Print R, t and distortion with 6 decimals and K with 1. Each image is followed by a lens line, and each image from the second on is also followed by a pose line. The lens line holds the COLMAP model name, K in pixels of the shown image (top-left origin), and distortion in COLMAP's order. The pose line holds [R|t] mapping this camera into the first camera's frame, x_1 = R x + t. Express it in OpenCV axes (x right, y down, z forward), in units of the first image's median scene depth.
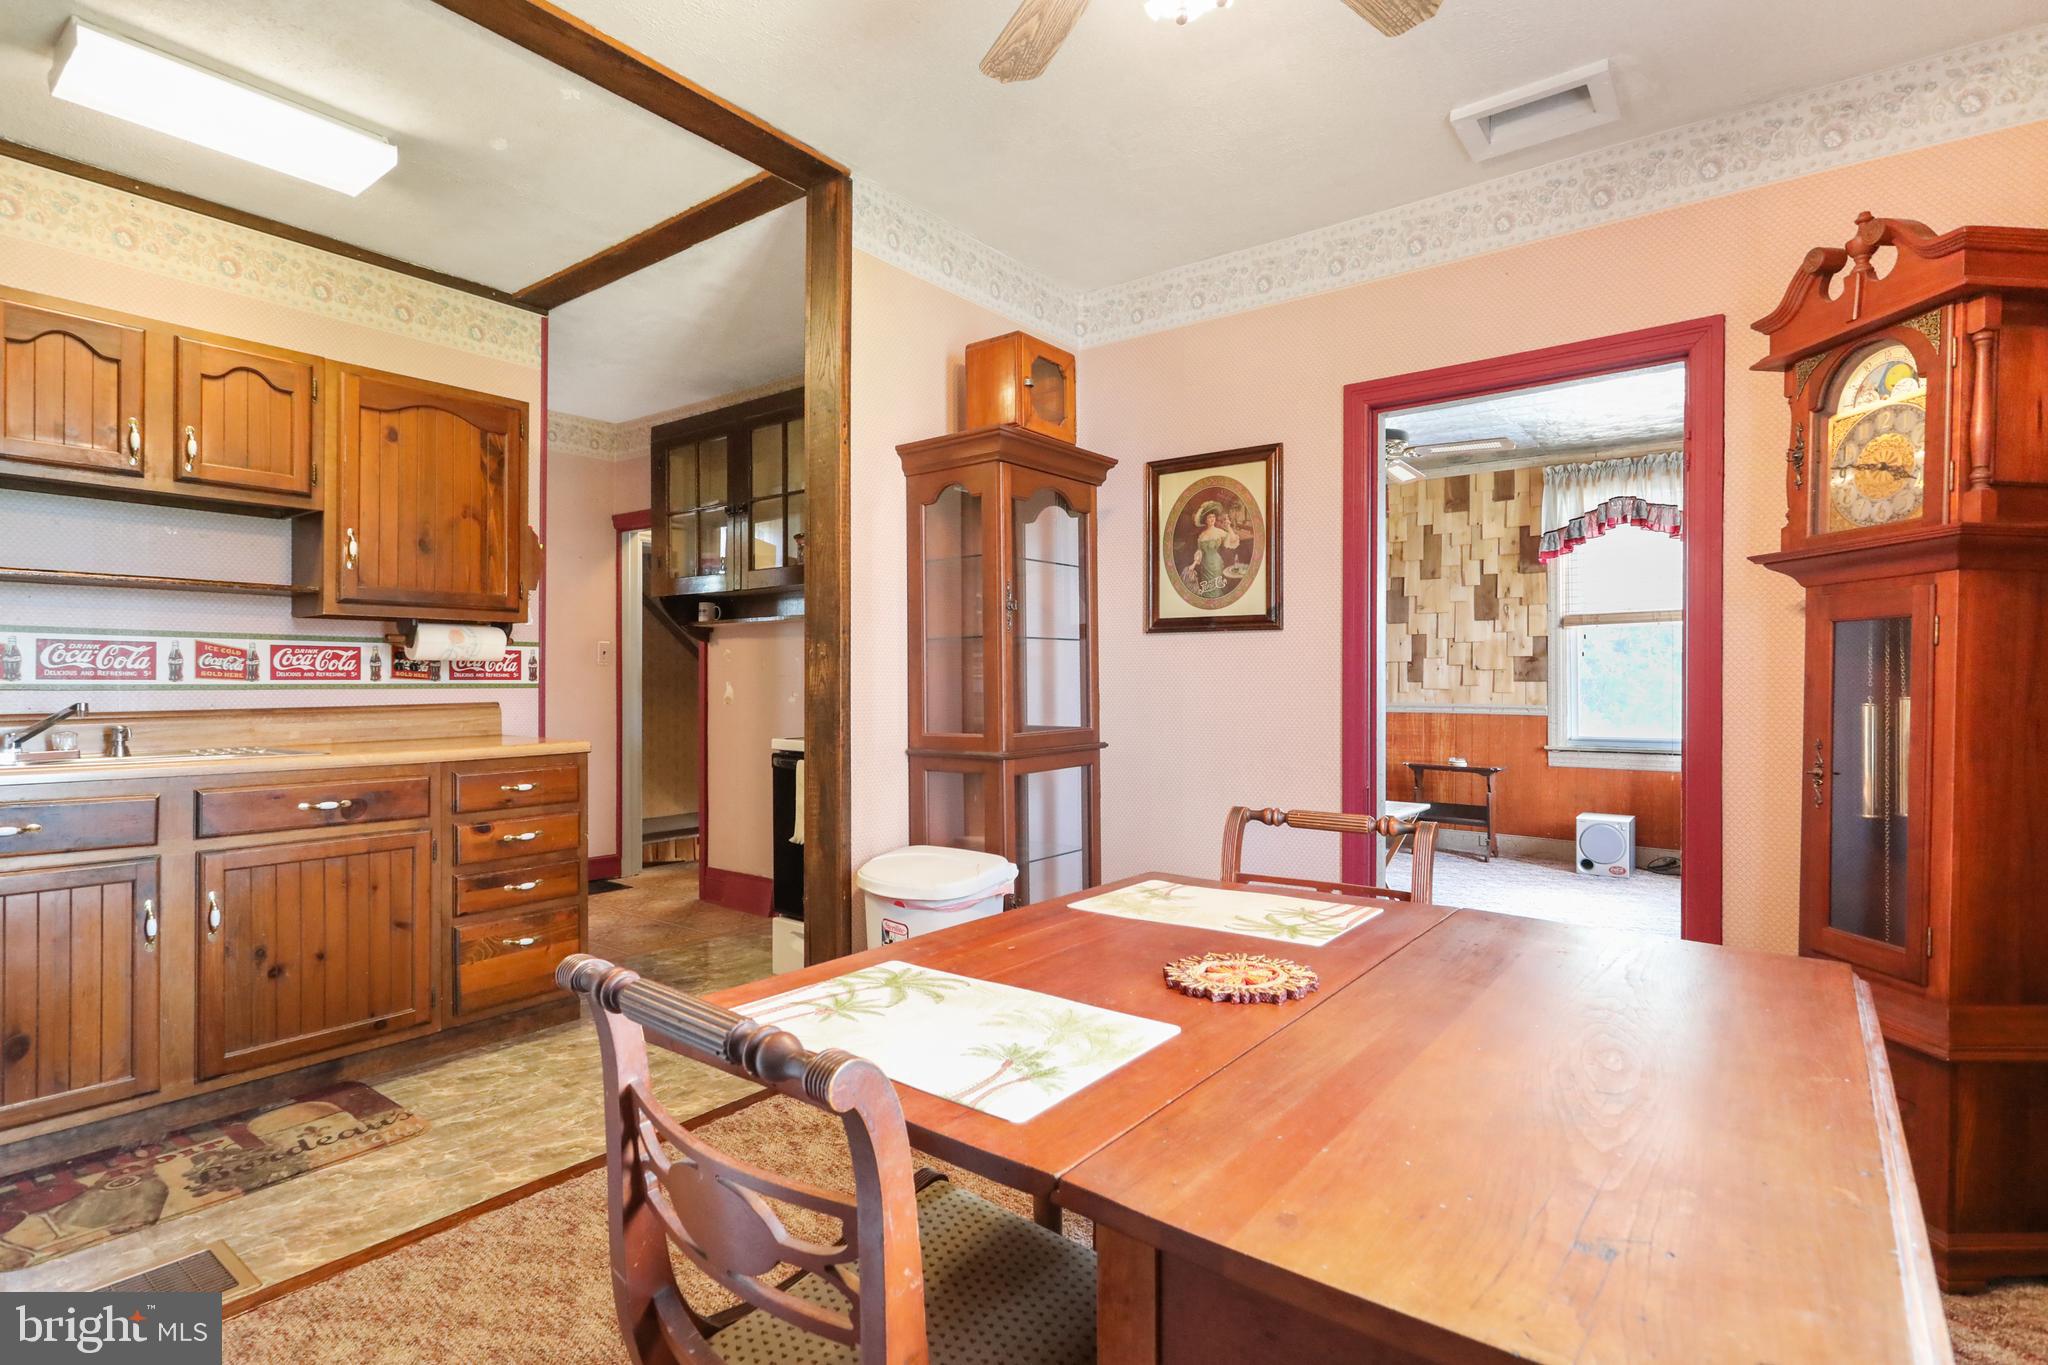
lens RADIAL K [[1011.5, 0, 1020.2], [0, 1011.5, 678.7], [0, 0, 1]] dist [-0.004489, 0.006083]
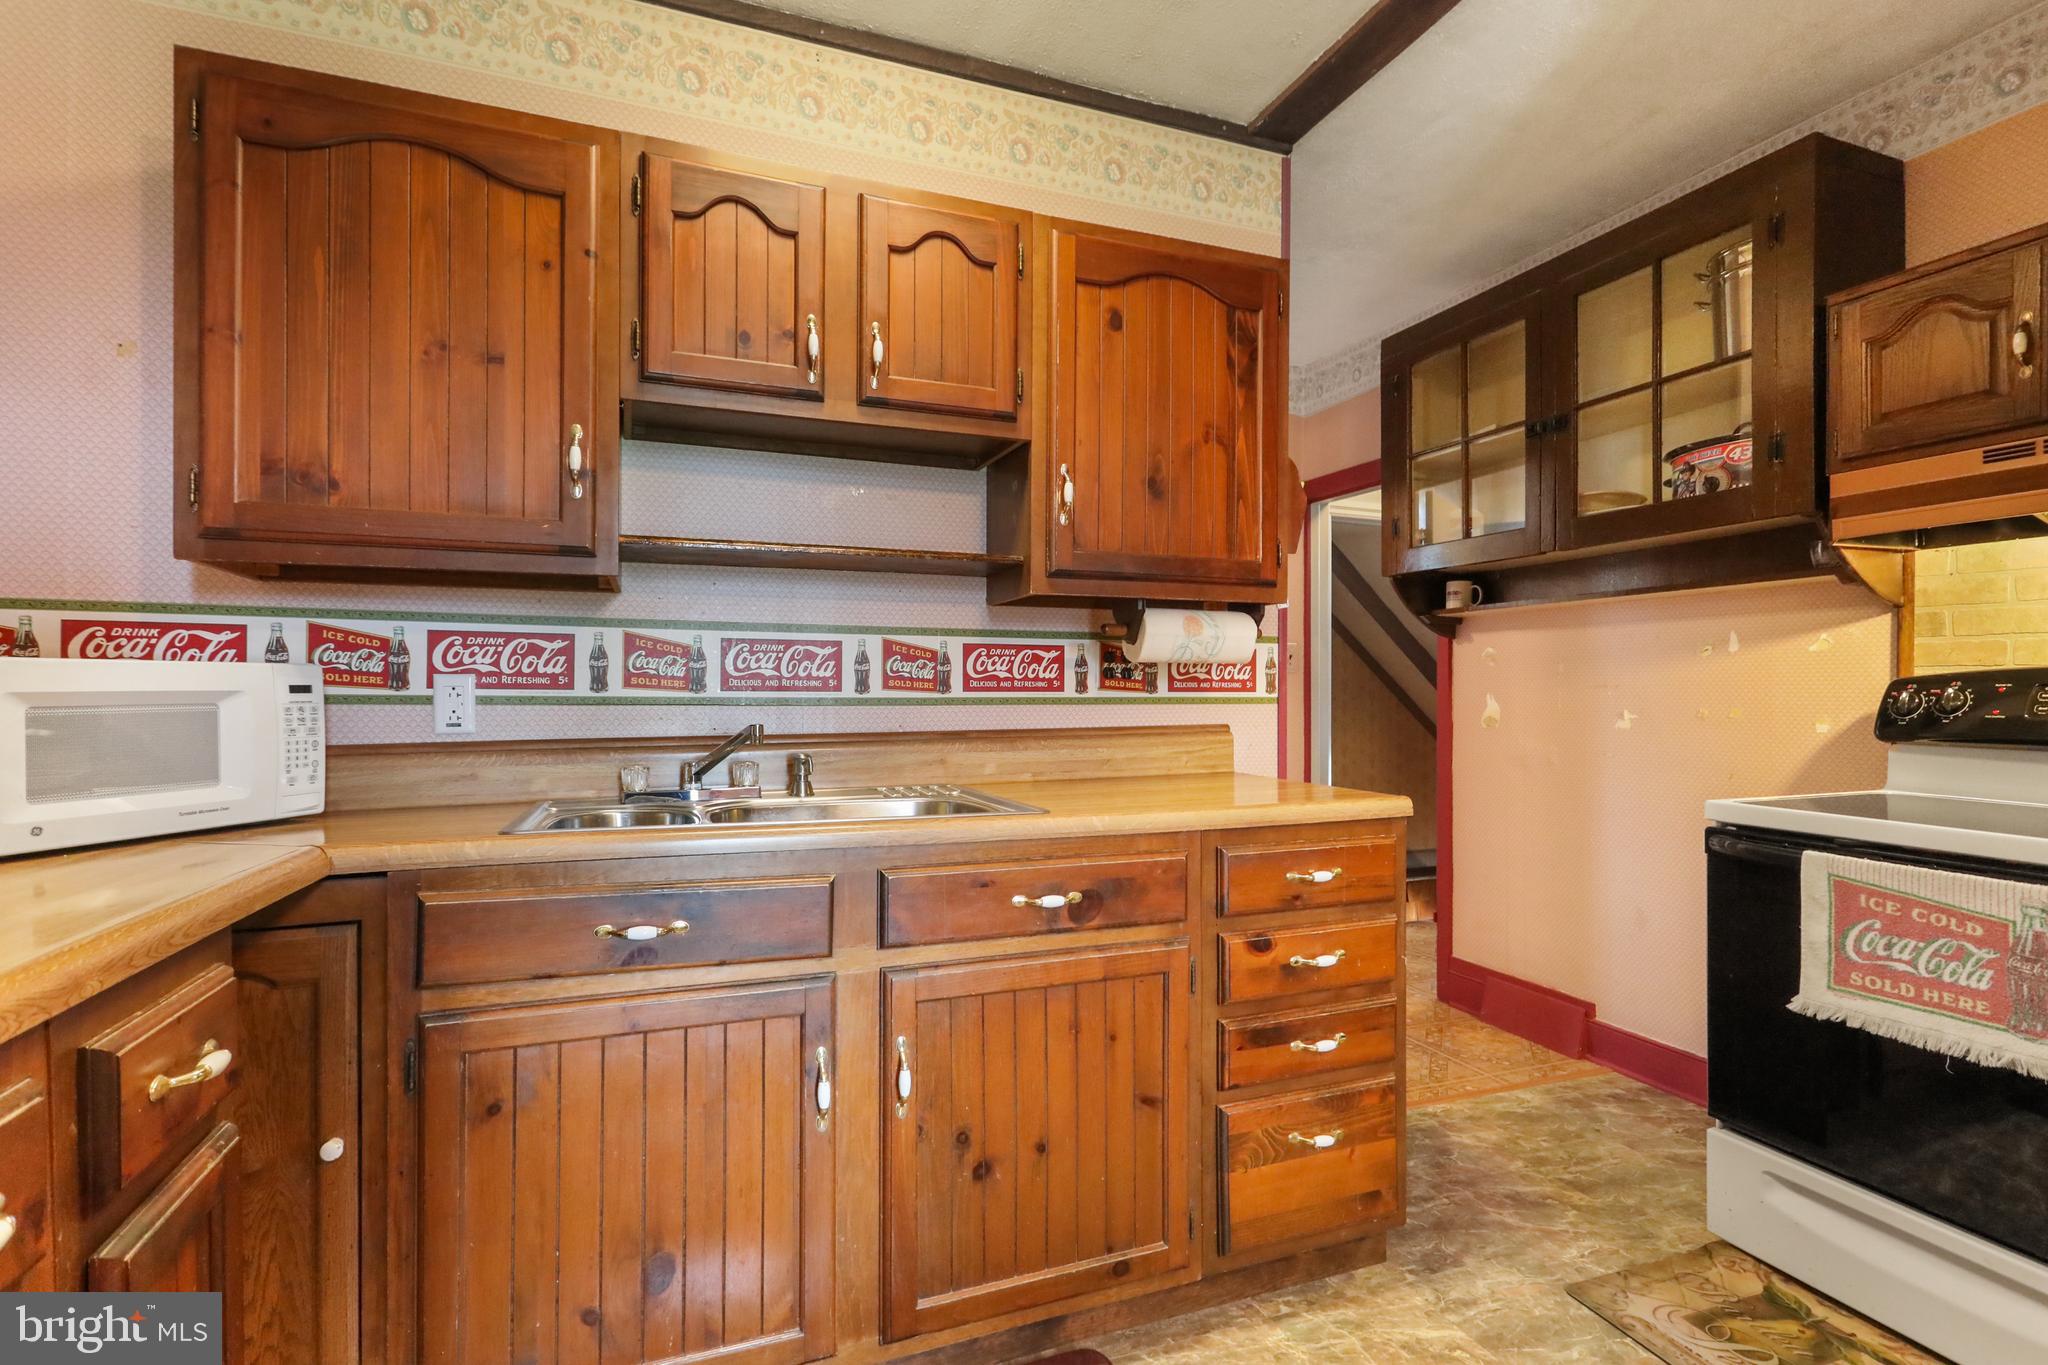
lens RADIAL K [[983.4, 0, 1024.2], [0, 983.4, 687.3], [0, 0, 1]] dist [0.000840, 0.000951]
pose [[0.853913, -0.001019, -0.520415, -0.366068], [-0.000277, 0.999997, -0.002412, -0.000373], [0.520416, 0.002203, 0.853910, 0.456106]]
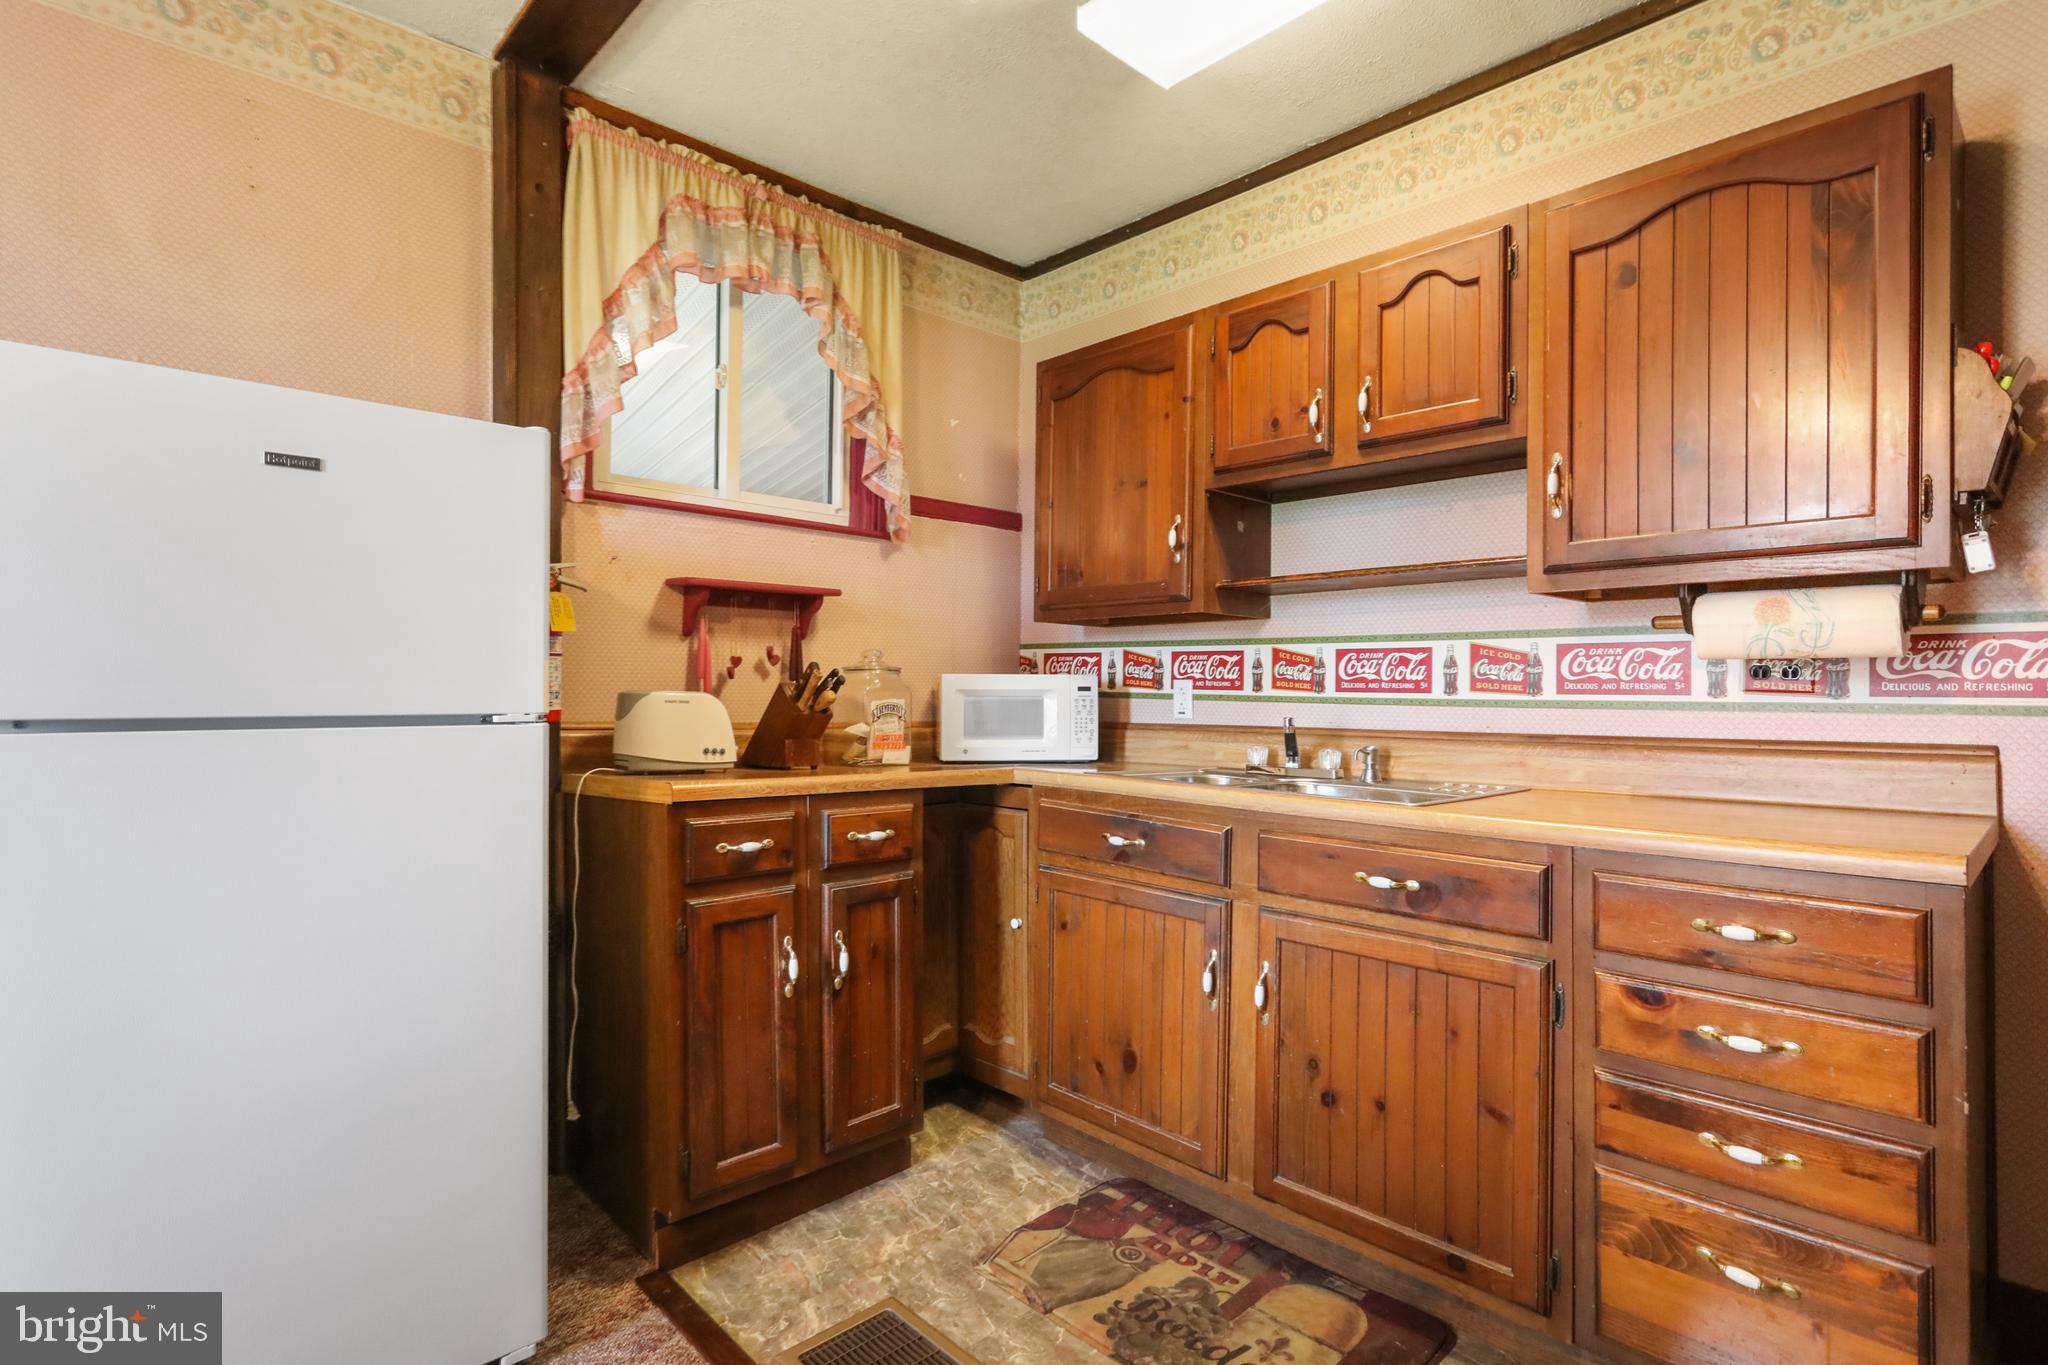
lens RADIAL K [[1011.5, 0, 1020.2], [0, 1011.5, 678.7], [0, 0, 1]] dist [-0.004489, 0.006083]
pose [[-0.157835, -0.011926, -0.987393, 0.010658], [-0.006989, 0.999916, -0.010960, 0.000678], [0.987441, 0.005171, -0.157905, 0.808922]]
